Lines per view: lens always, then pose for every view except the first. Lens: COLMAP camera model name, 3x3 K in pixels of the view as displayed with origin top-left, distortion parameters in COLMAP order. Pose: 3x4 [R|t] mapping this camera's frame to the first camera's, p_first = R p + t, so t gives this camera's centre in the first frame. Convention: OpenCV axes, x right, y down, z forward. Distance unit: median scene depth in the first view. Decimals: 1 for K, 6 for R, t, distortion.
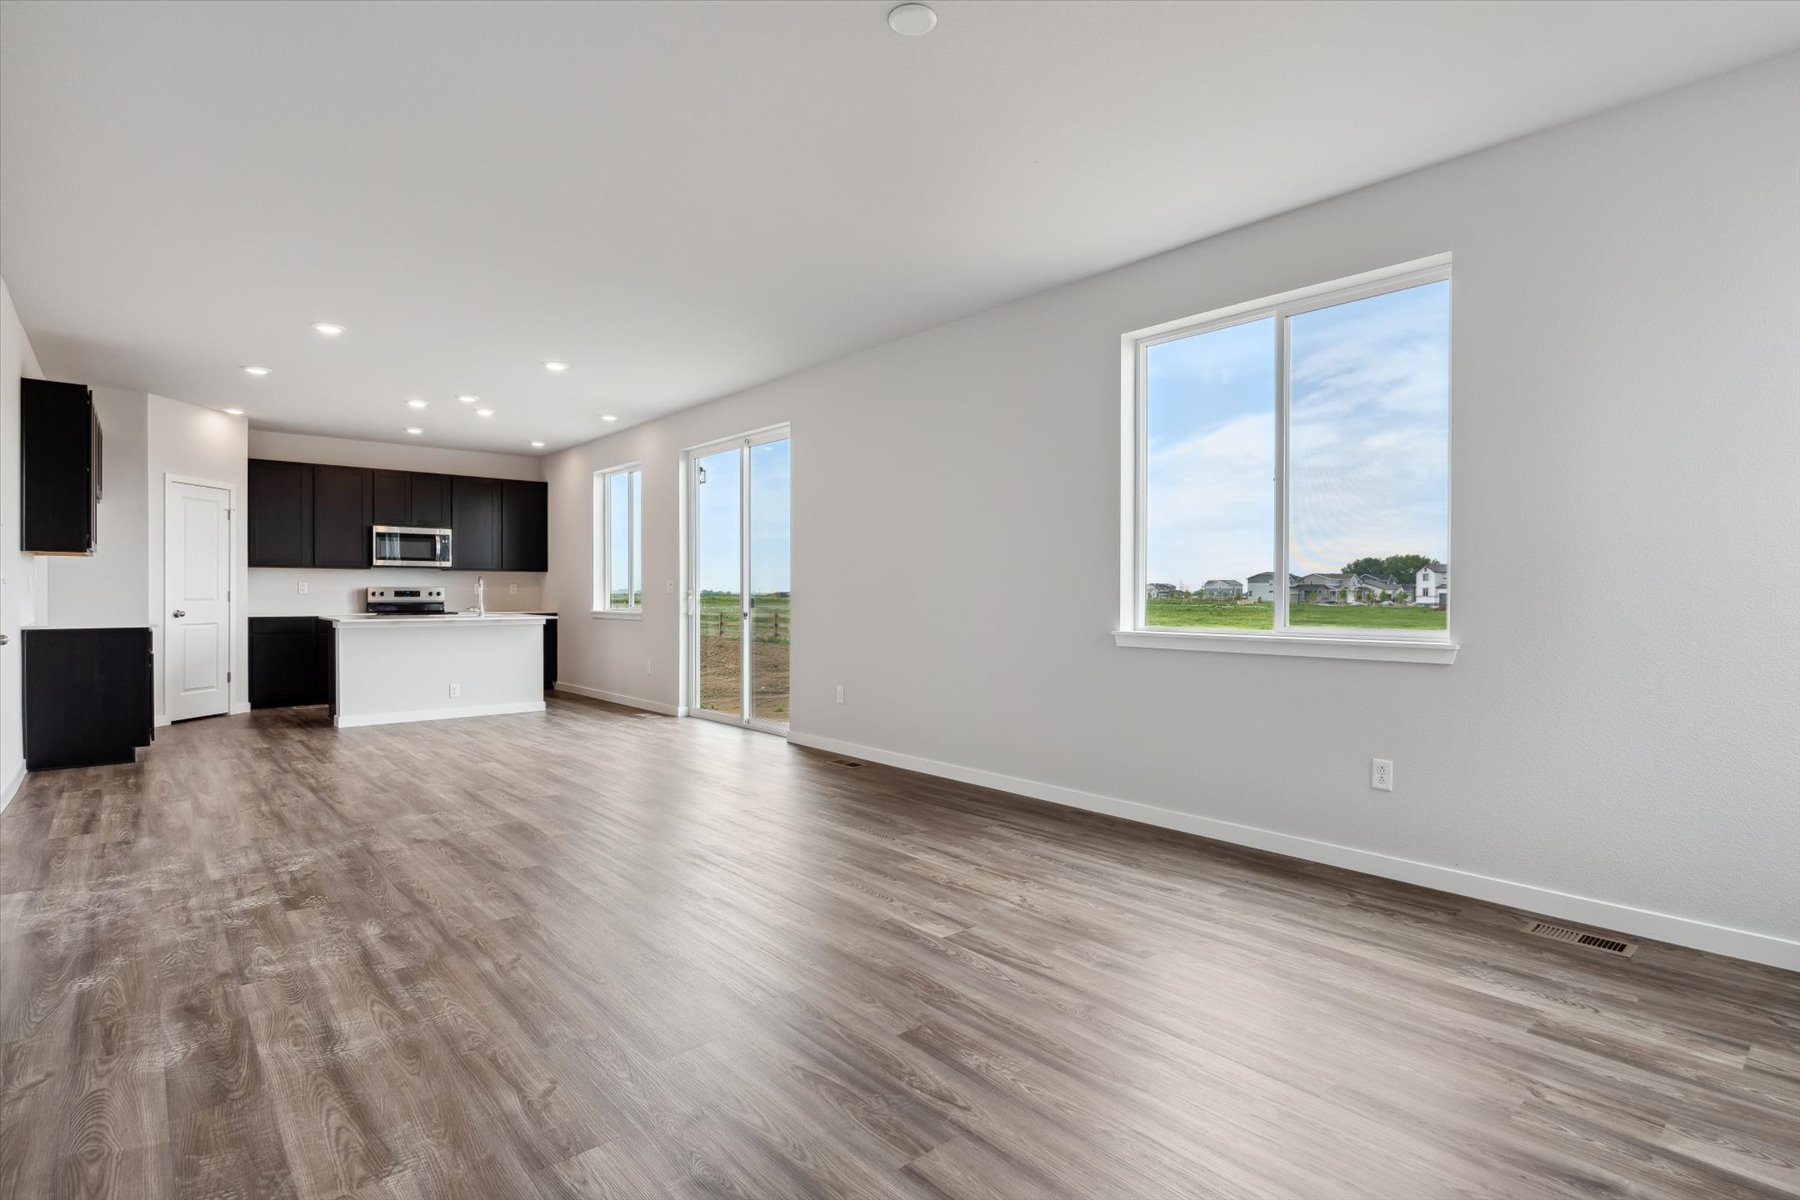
lens RADIAL K [[887.9, 0, 900.1], [0, 887.9, 597.7], [0, 0, 1]] dist [-0.004202, 0.000807]
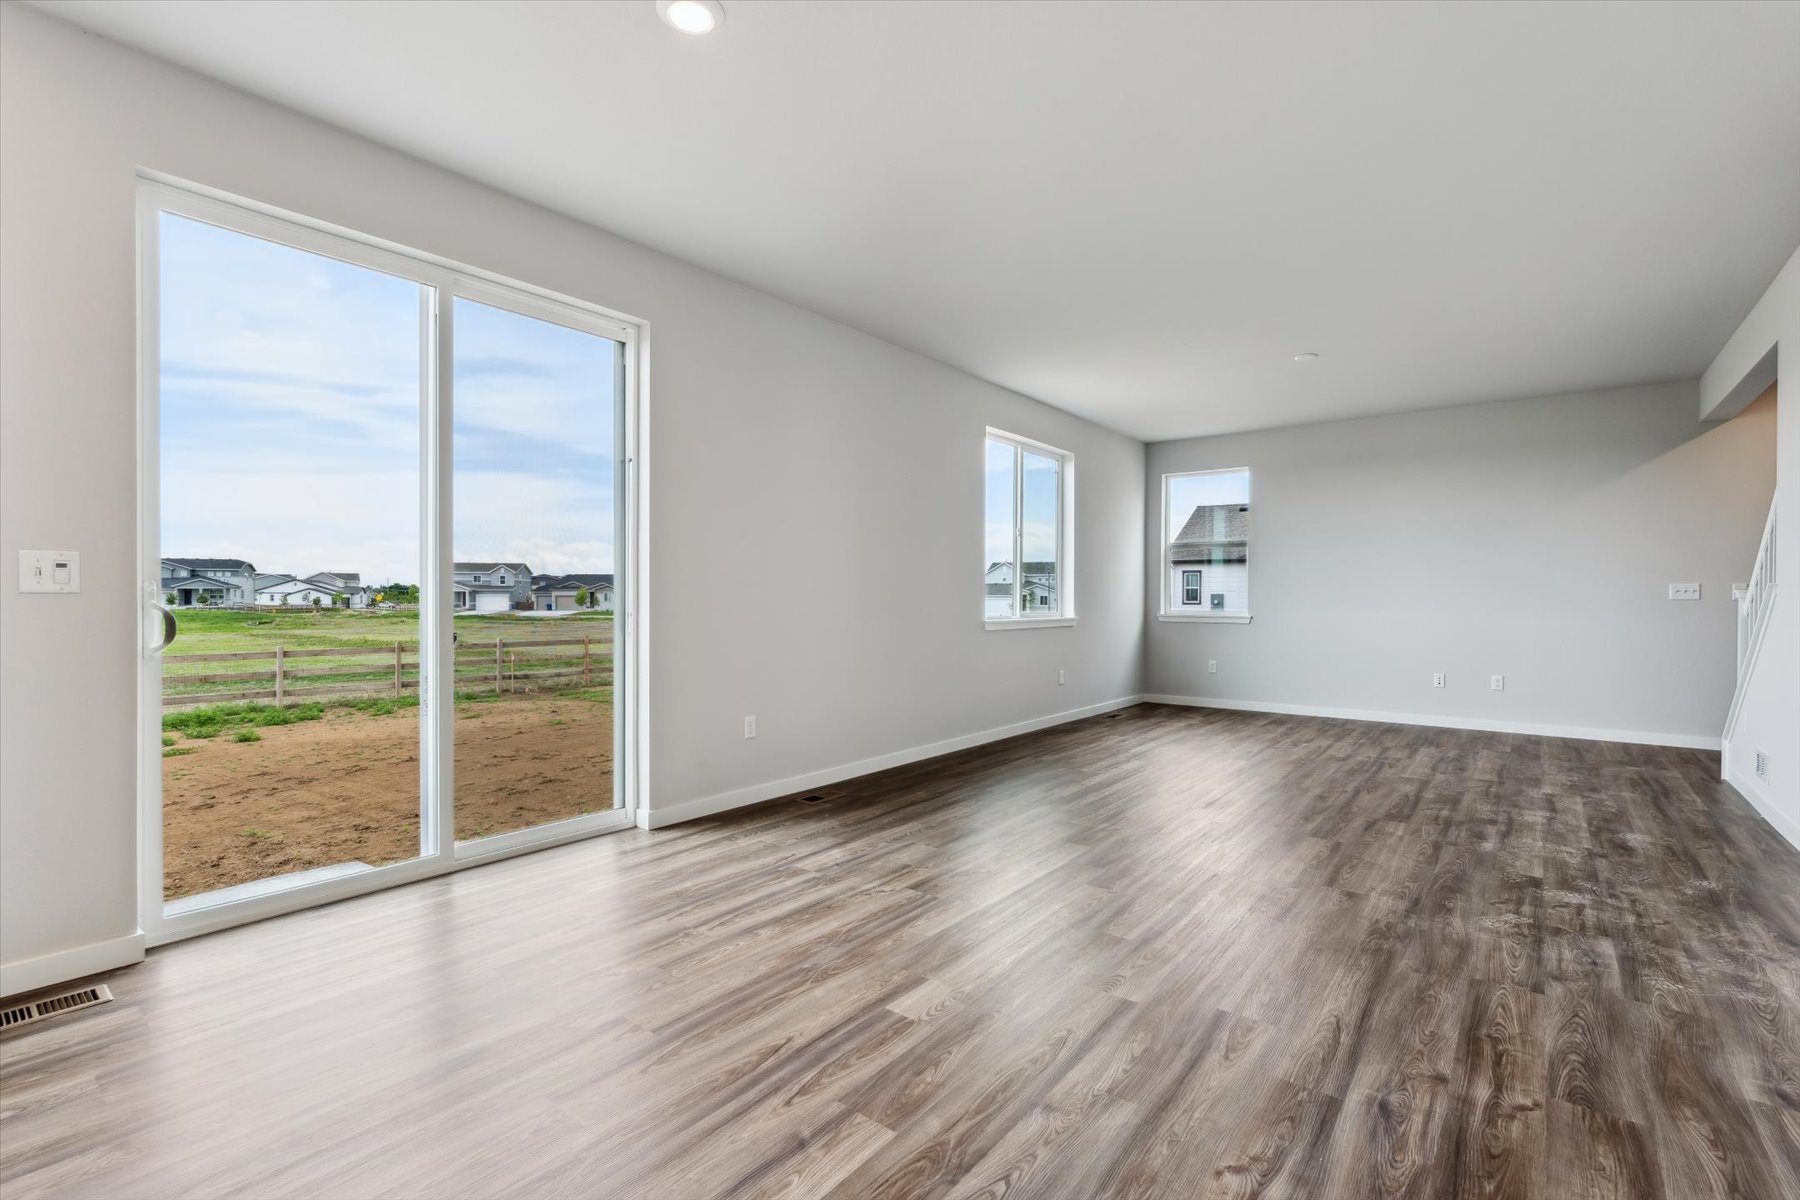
lens RADIAL K [[817.9, 0, 897.3], [0, 817.9, 595.0], [0, 0, 1]] dist [-0.010250, -0.001095]
pose [[-0.187160, 0.001567, 0.982328, -0.641718], [0.003124, 0.999995, -0.001000, -0.002944], [-0.982325, 0.002882, -0.187164, 0.825349]]
